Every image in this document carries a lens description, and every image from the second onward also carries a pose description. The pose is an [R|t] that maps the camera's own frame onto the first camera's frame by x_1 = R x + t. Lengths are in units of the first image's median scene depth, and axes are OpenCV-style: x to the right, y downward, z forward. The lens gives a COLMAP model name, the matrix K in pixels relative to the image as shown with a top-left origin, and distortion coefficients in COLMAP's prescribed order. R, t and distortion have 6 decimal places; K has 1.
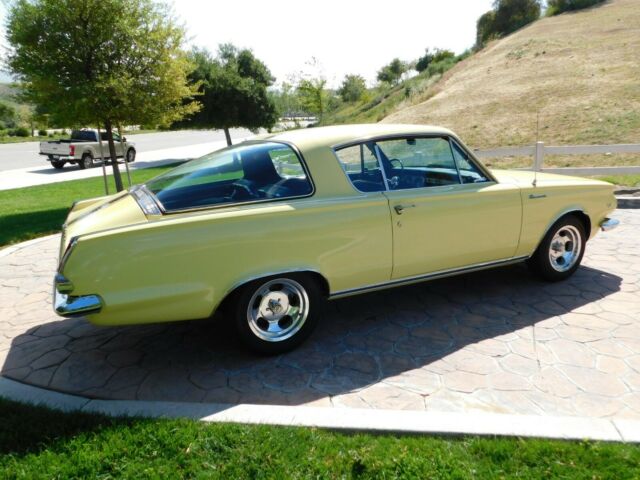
lens RADIAL K [[480.2, 0, 320.0], [0, 480.2, 240.0], [0, 0, 1]] dist [-0.007506, 0.007465]
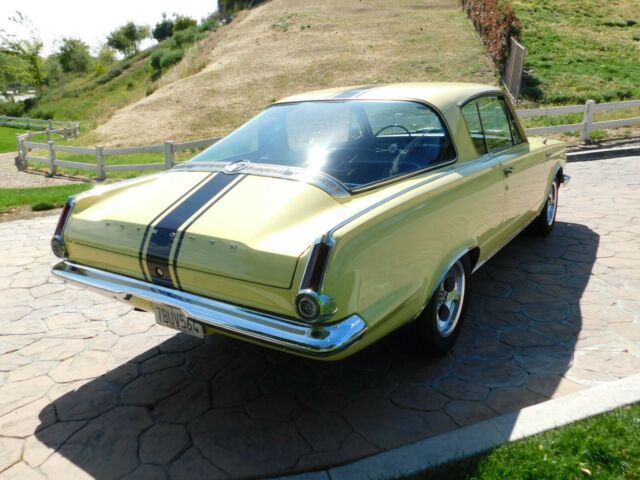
lens RADIAL K [[524.8, 0, 320.0], [0, 524.8, 240.0], [0, 0, 1]] dist [0.008285, 0.006522]
pose [[0.865002, -0.126703, 0.485507, -0.093164], [0.116852, 0.991857, 0.050656, -0.003777], [-0.487972, 0.012915, 0.872764, 0.039978]]
